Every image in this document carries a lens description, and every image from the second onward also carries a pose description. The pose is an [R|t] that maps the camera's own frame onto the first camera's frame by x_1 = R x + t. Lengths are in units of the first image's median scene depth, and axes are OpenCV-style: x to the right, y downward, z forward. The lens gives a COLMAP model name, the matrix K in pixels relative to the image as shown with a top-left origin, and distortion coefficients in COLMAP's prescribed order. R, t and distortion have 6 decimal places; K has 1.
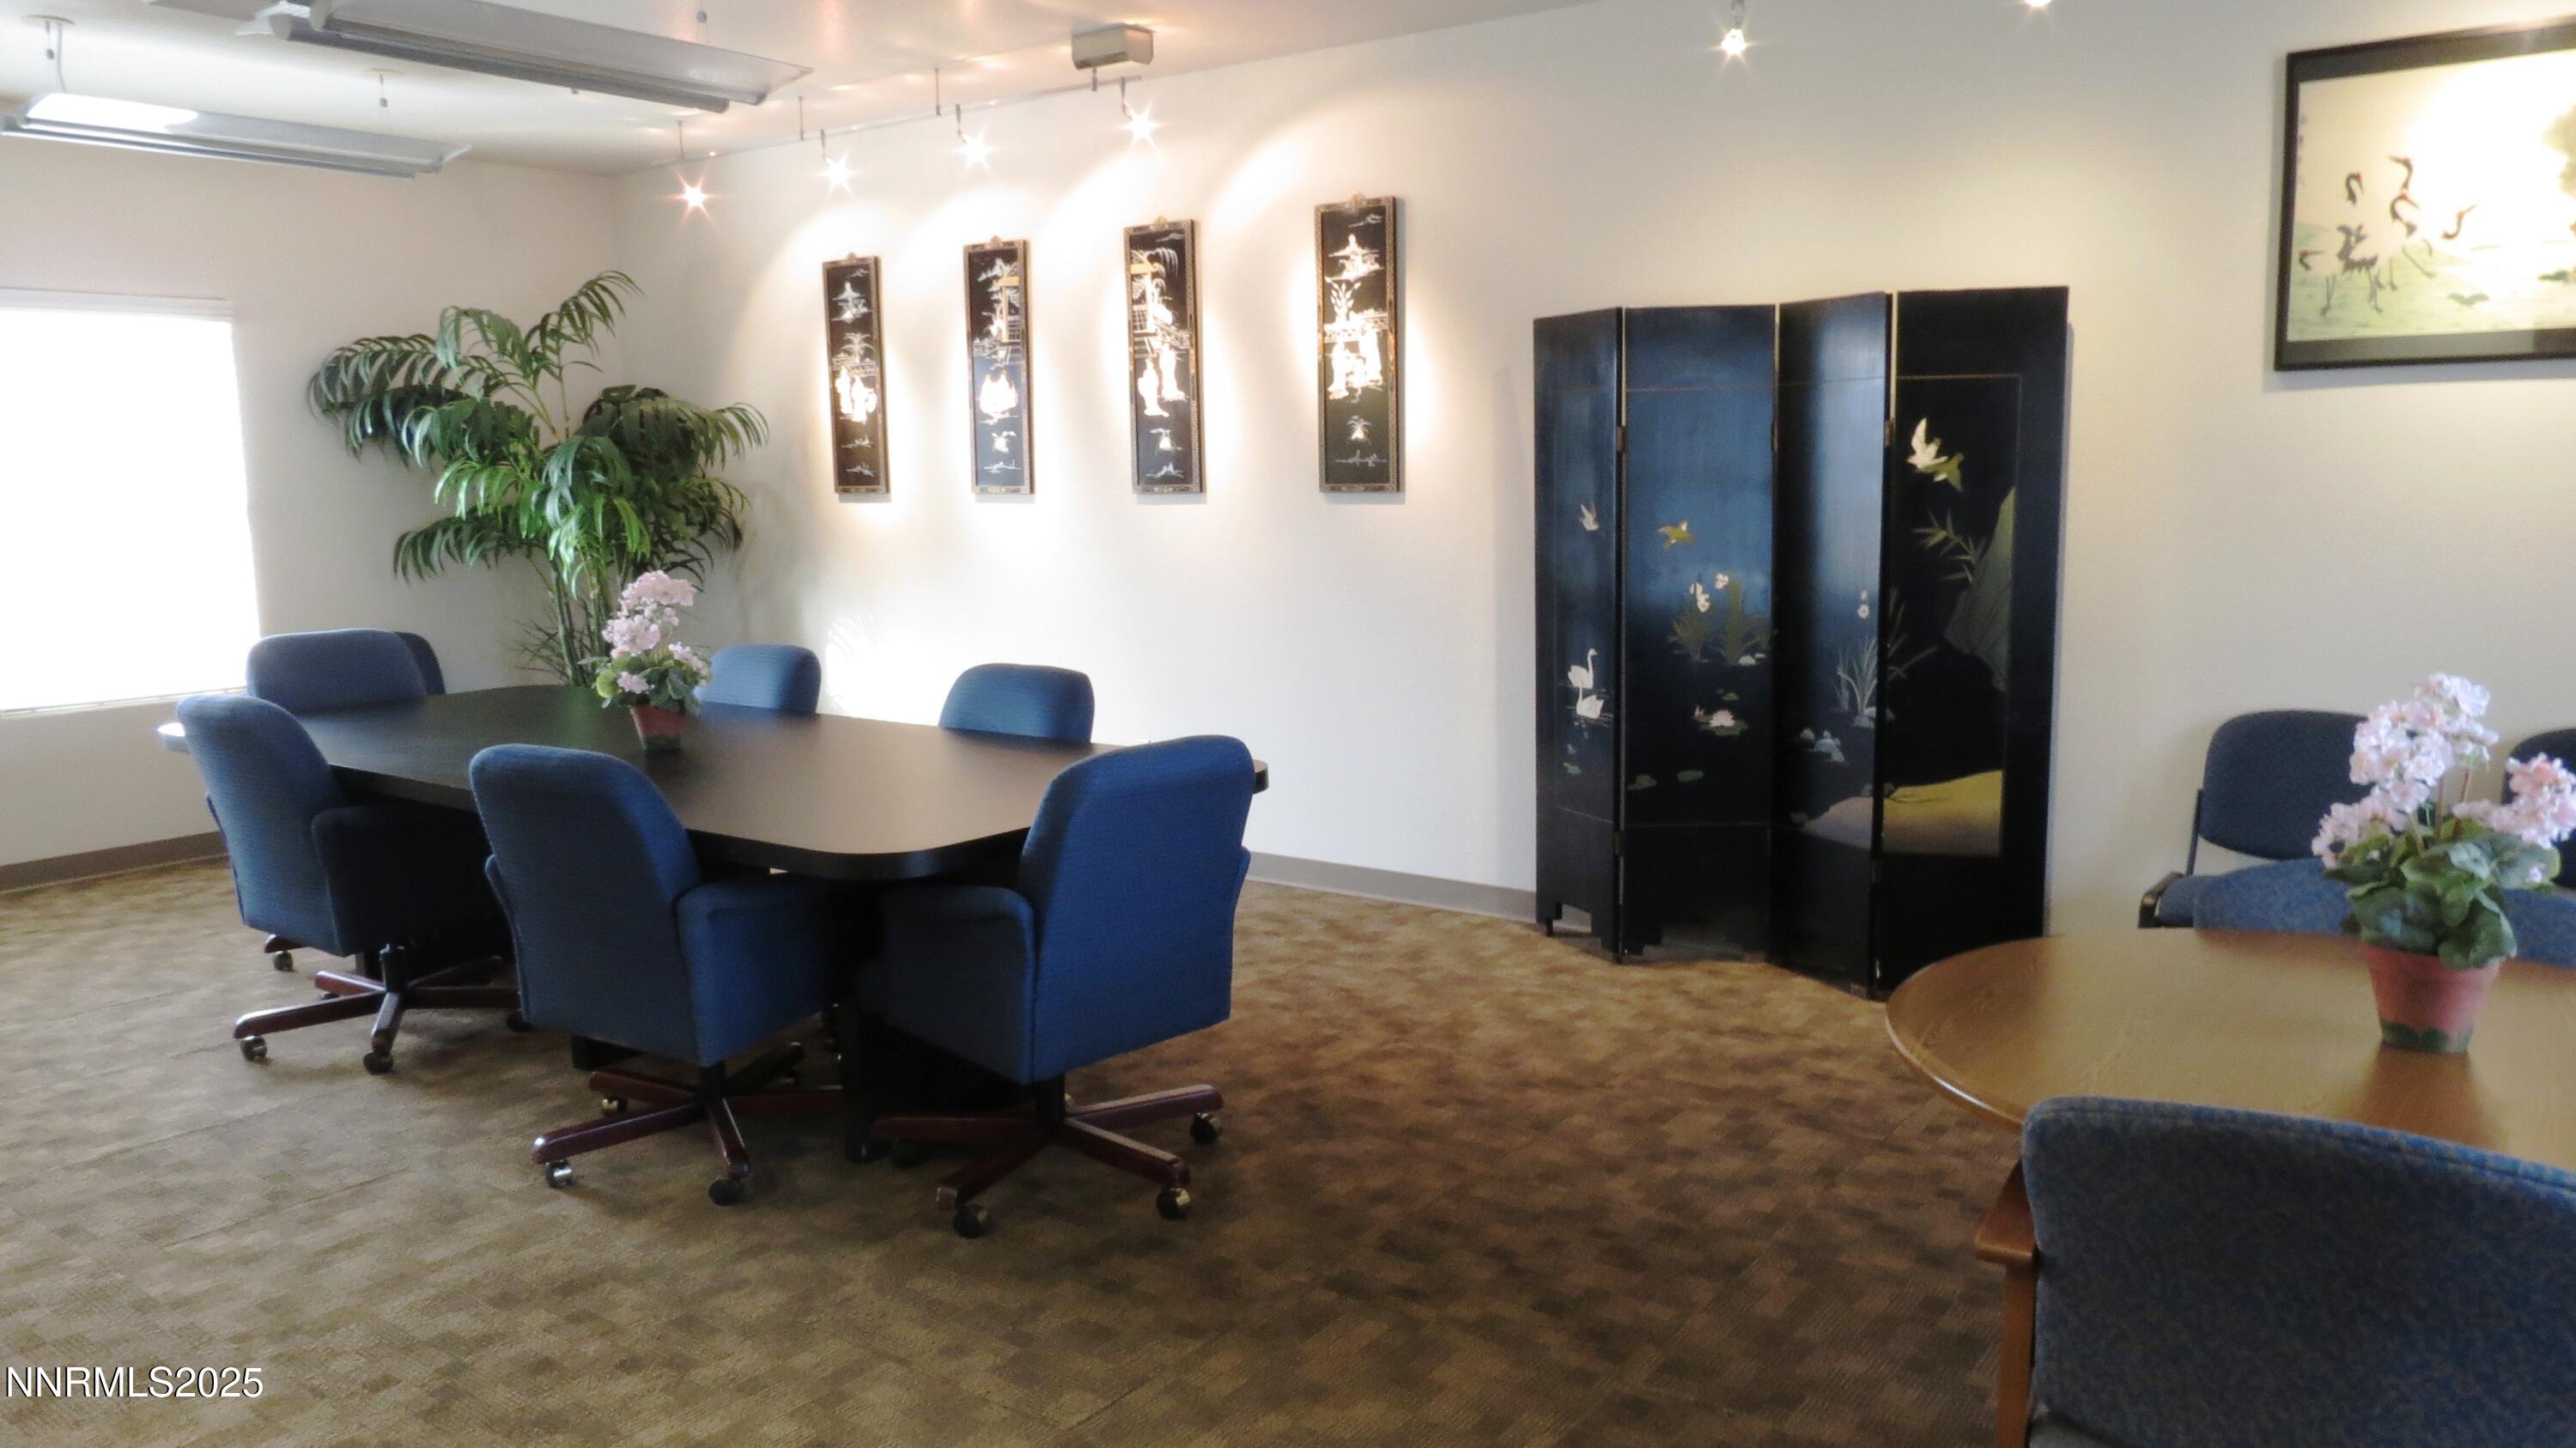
lens RADIAL K [[1818.3, 0, 1288.0], [0, 1818.3, 724.0], [0, 0, 1]] dist [-0.035708, 0.011745]
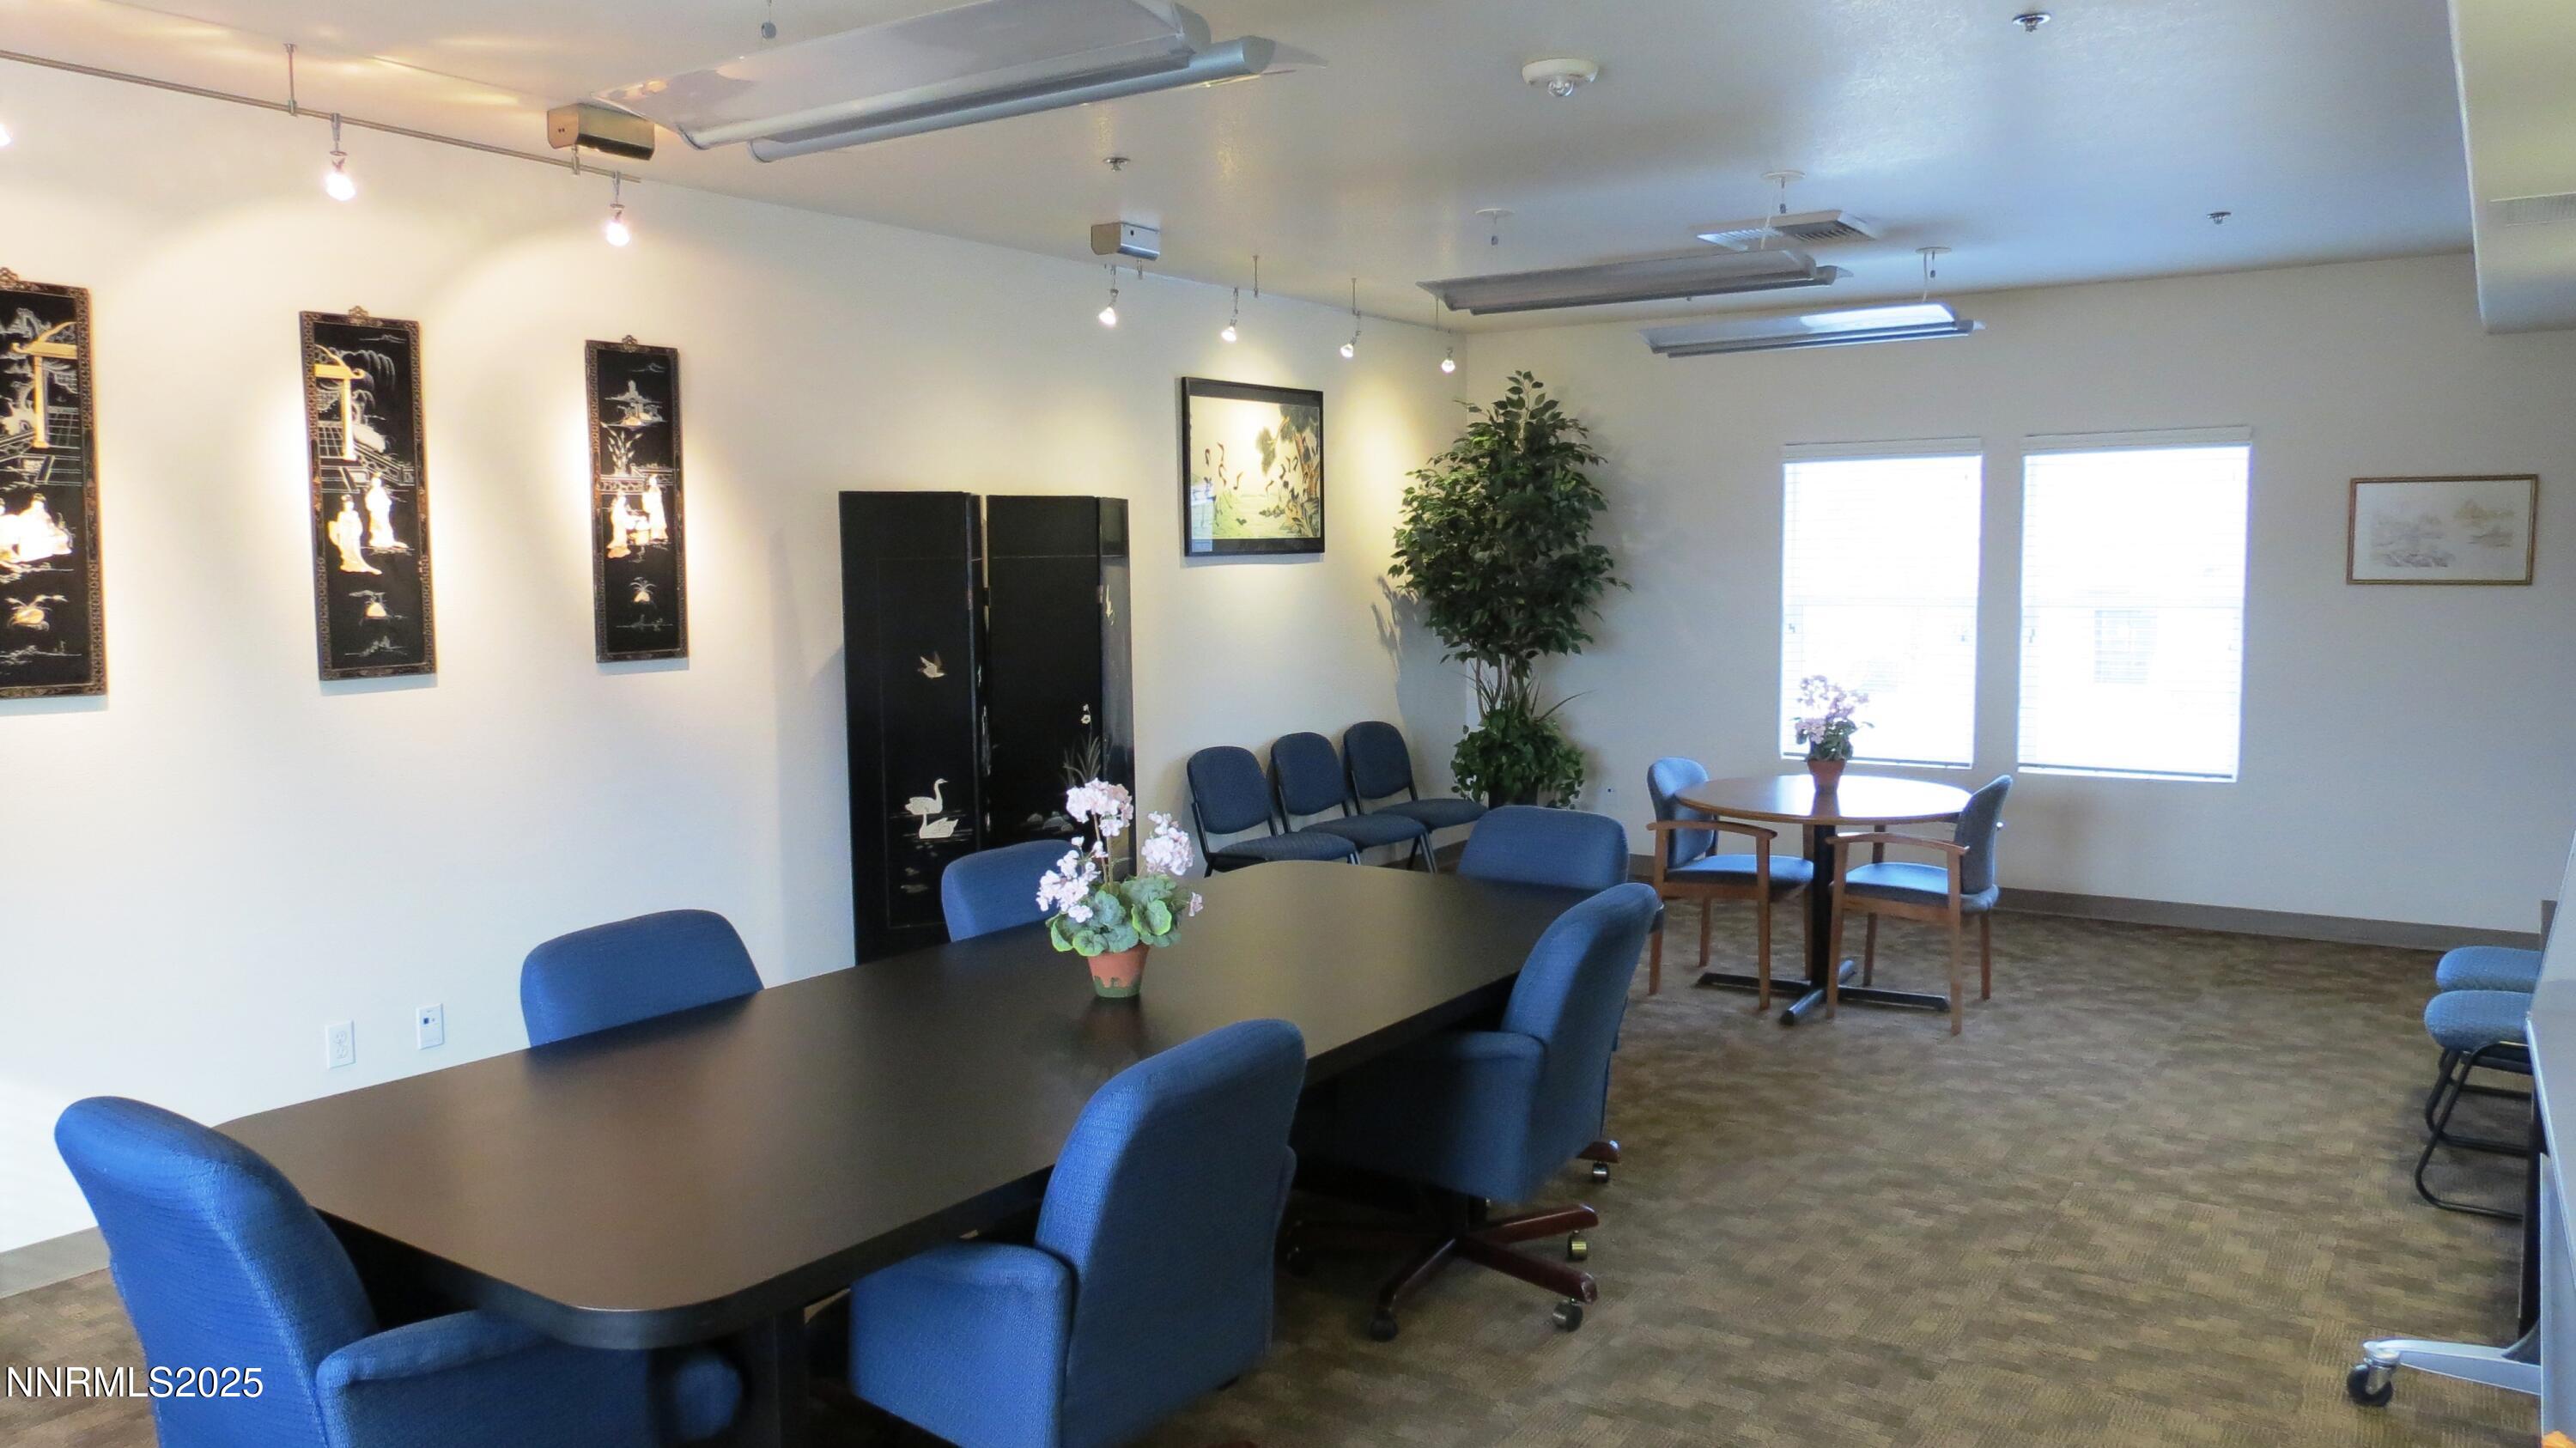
lens RADIAL K [[1824.3, 0, 1288.0], [0, 1824.3, 724.0], [0, 0, 1]] dist [-0.025409, 0.004011]
pose [[-0.040402, -0.079698, 0.996000, -0.996054], [0.149706, 0.985079, 0.084897, -0.140634], [-0.987905, 0.152537, -0.027868, 0.800676]]
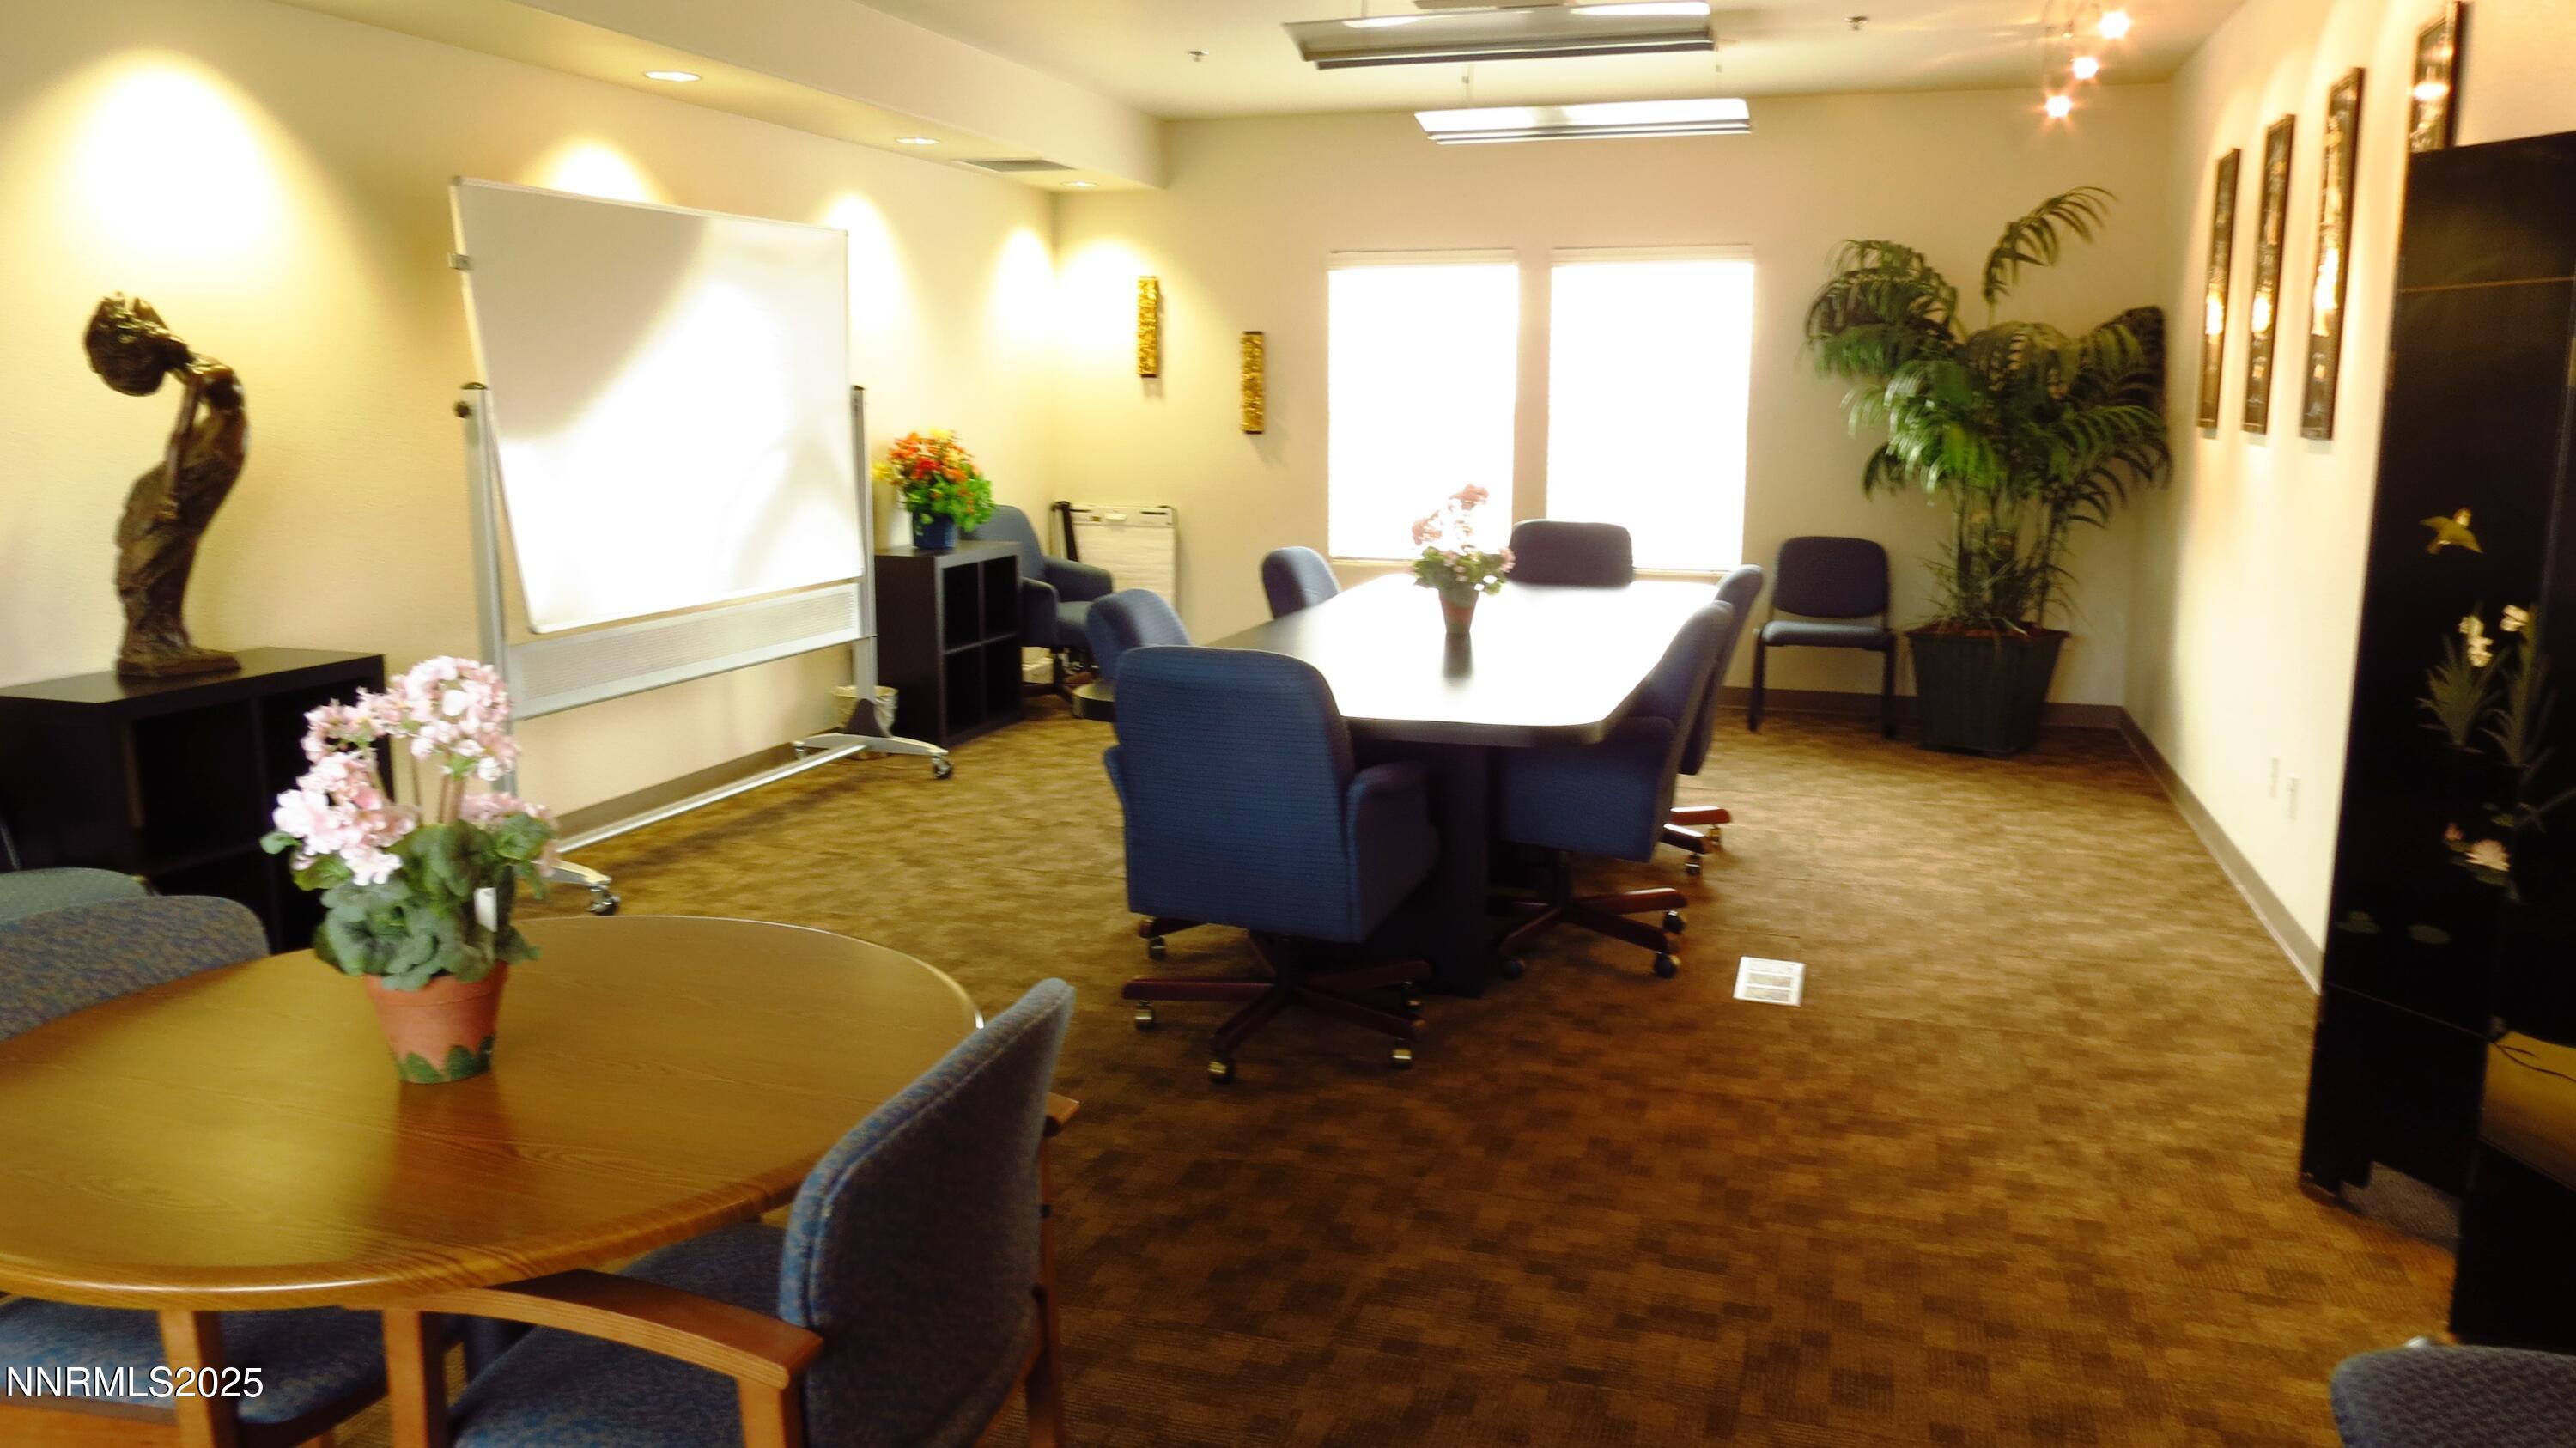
lens RADIAL K [[1824.3, 0, 1288.0], [0, 1824.3, 724.0], [0, 0, 1]] dist [-0.025409, 0.004011]
pose [[0.324521, 0.182715, -0.928063, 0.627881], [-0.140672, 0.979577, 0.143667, -0.071134], [0.935359, 0.083930, 0.343597, 0.427295]]
